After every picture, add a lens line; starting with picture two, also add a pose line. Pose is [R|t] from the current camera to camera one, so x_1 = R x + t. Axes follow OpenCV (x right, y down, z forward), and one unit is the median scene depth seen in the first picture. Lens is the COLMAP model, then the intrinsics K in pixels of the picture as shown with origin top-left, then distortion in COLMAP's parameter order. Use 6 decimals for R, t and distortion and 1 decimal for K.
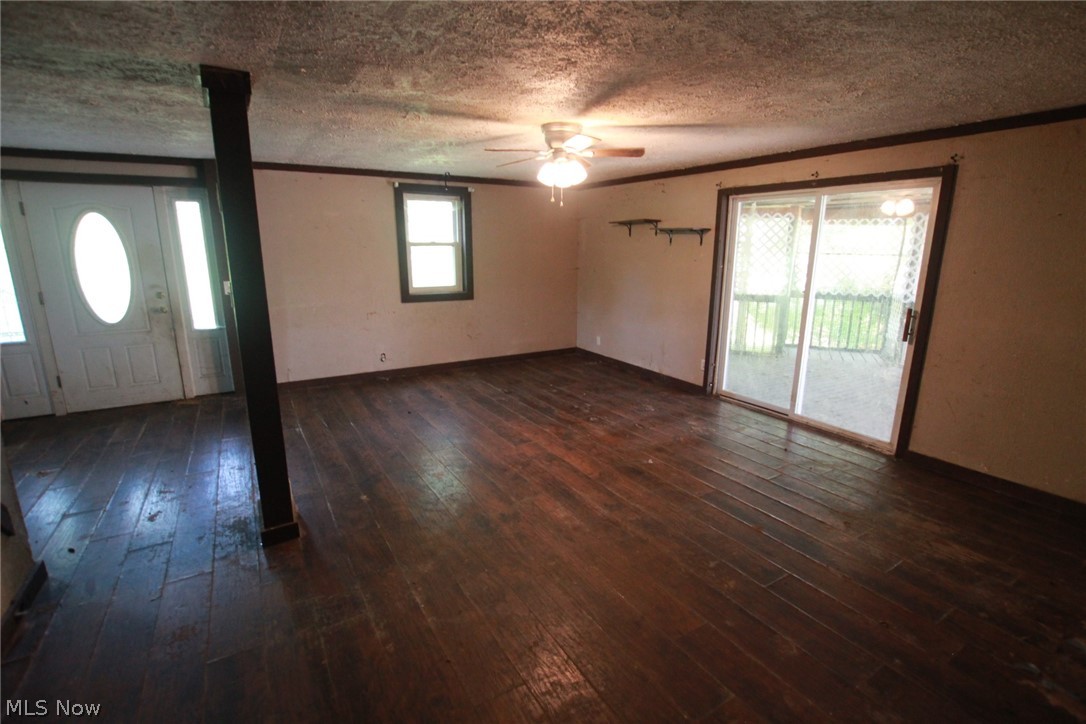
lens RADIAL K [[501.3, 0, 549.7], [0, 501.3, 364.6], [0, 0, 1]] dist [-0.025792, 0.000280]
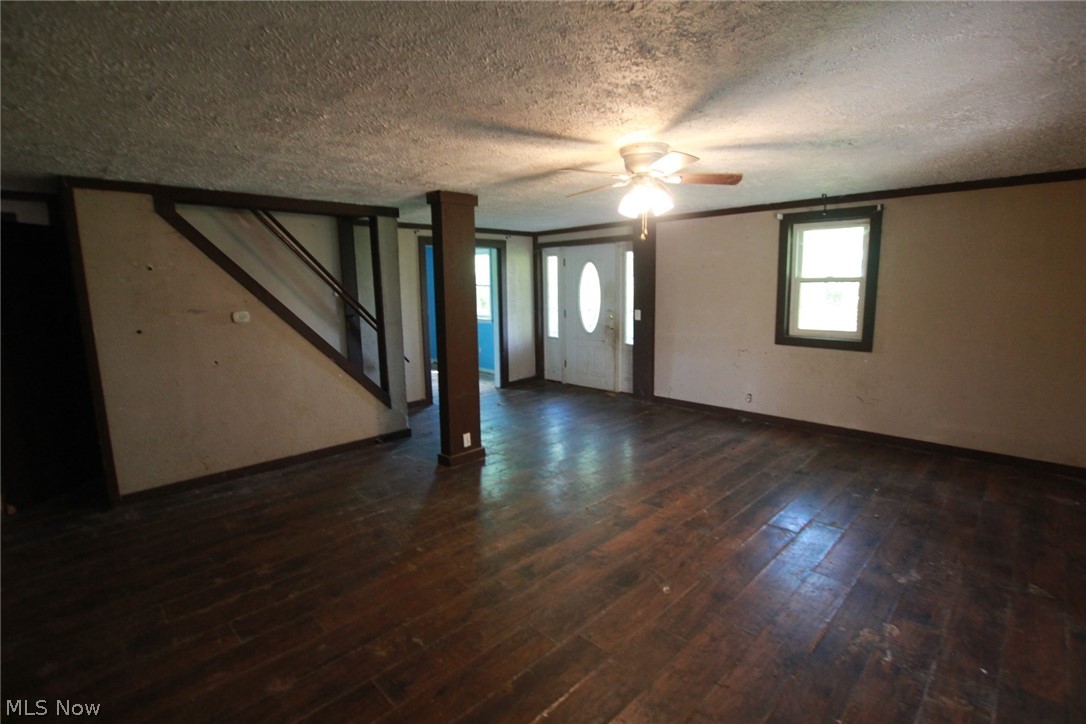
lens RADIAL K [[501.3, 0, 549.7], [0, 501.3, 364.6], [0, 0, 1]] dist [-0.025792, 0.000280]
pose [[0.234008, 0.146508, -0.961132, 0.732443], [-0.209555, 0.972945, 0.097288, -0.134454], [0.949382, 0.178644, 0.258378, 0.574070]]
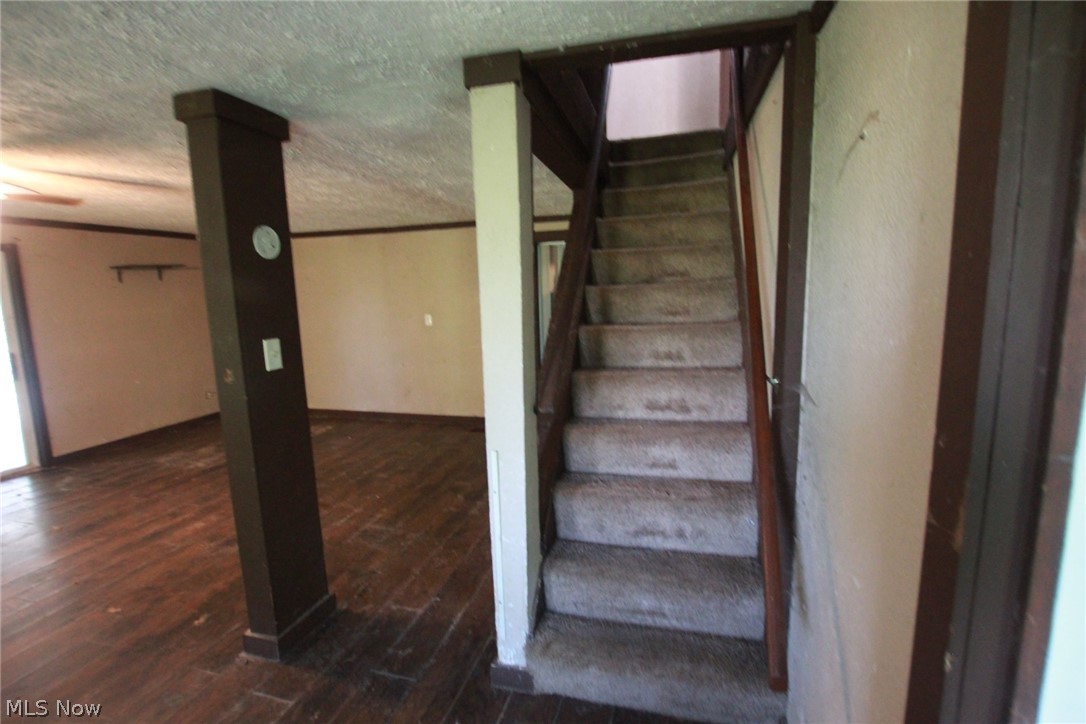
lens RADIAL K [[501.3, 0, 549.7], [0, 501.3, 364.6], [0, 0, 1]] dist [-0.025792, 0.000280]
pose [[-0.693637, -0.094137, 0.714147, -1.004799], [0.184539, 0.935114, 0.302503, -0.188701], [-0.696286, 0.341615, -0.631257, 0.773960]]
